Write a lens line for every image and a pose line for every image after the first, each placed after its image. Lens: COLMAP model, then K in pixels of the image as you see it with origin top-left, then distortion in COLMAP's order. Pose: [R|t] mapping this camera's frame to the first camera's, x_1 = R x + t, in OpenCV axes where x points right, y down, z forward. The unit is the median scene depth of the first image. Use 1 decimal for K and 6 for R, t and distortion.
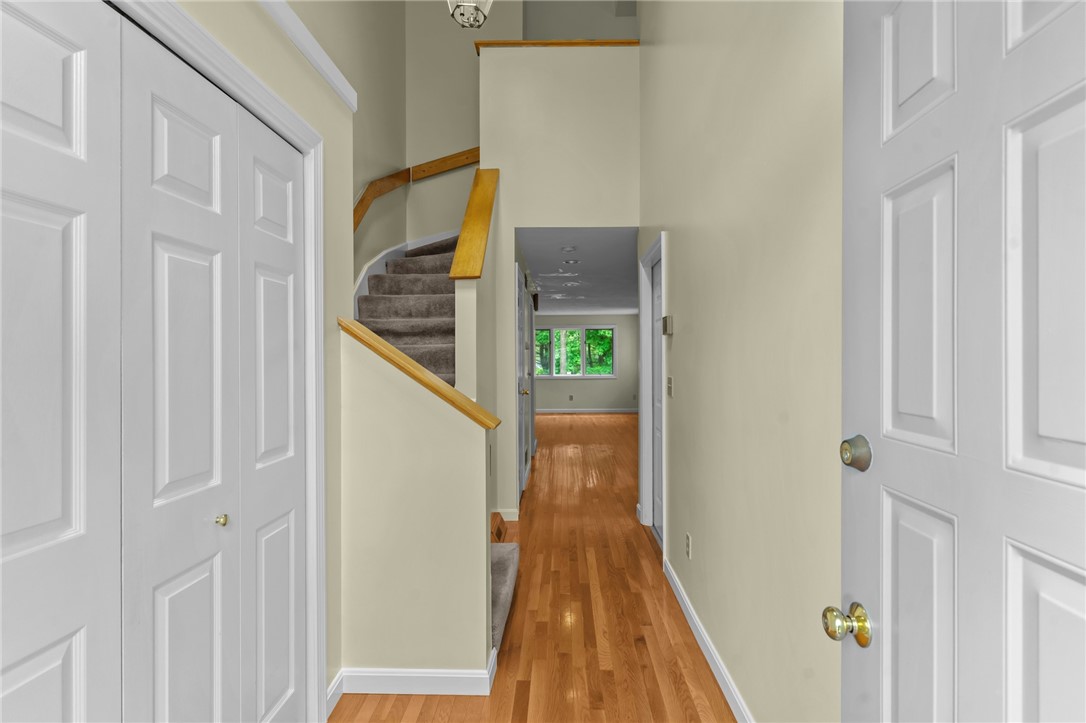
lens RADIAL K [[527.1, 0, 544.8], [0, 527.1, 356.2], [0, 0, 1]] dist [0.001561, 0.000433]
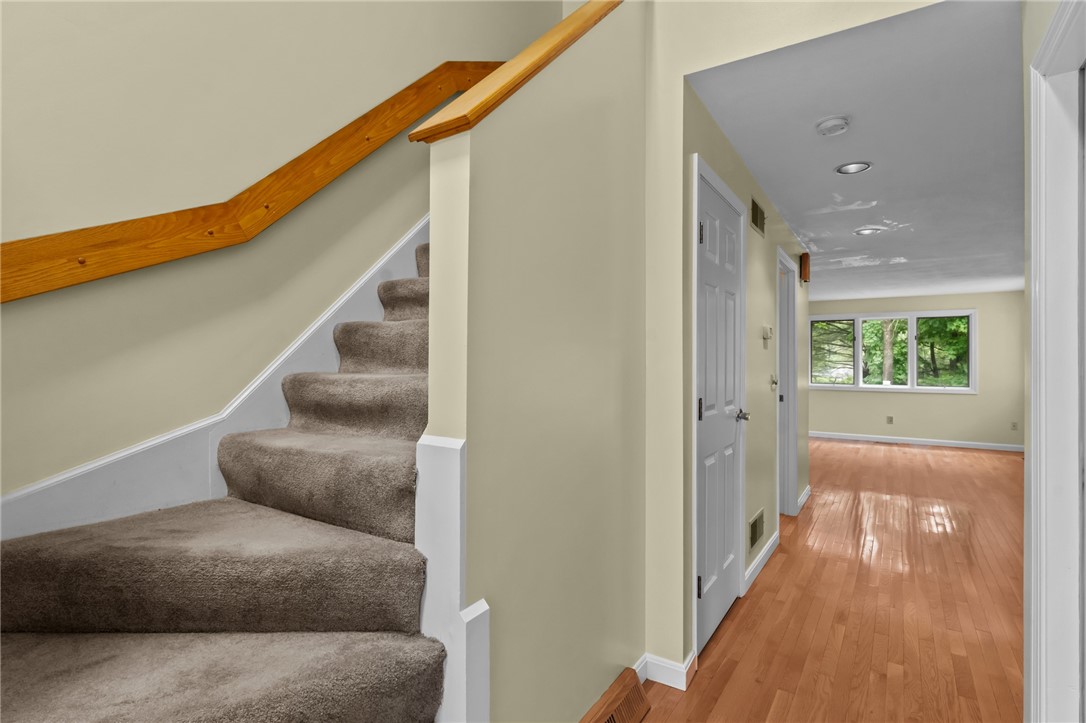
lens RADIAL K [[527.1, 0, 543.0], [0, 527.1, 356.5], [0, 0, 1]] dist [0.001561, 0.000433]
pose [[0.846021, 0.003955, -0.533135, 0.035773], [-0.008869, 0.999939, -0.006656, 0.006641], [0.533076, 0.010360, 0.846004, 0.202871]]
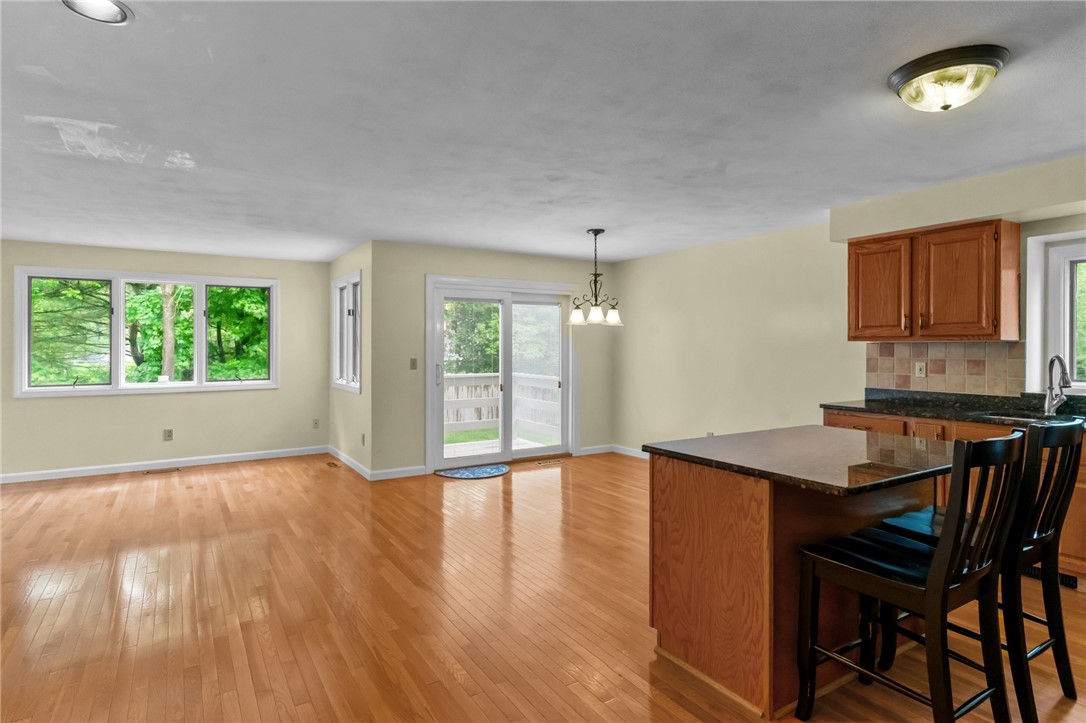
lens RADIAL K [[553.2, 0, 513.0], [0, 553.2, 341.1], [0, 0, 1]] dist [0.019602, 0.000519]
pose [[0.843066, 0.005700, 0.537780, 0.043687], [-0.001868, 0.999969, -0.007672, 0.002451], [-0.537806, 0.005463, 0.843051, 0.461365]]
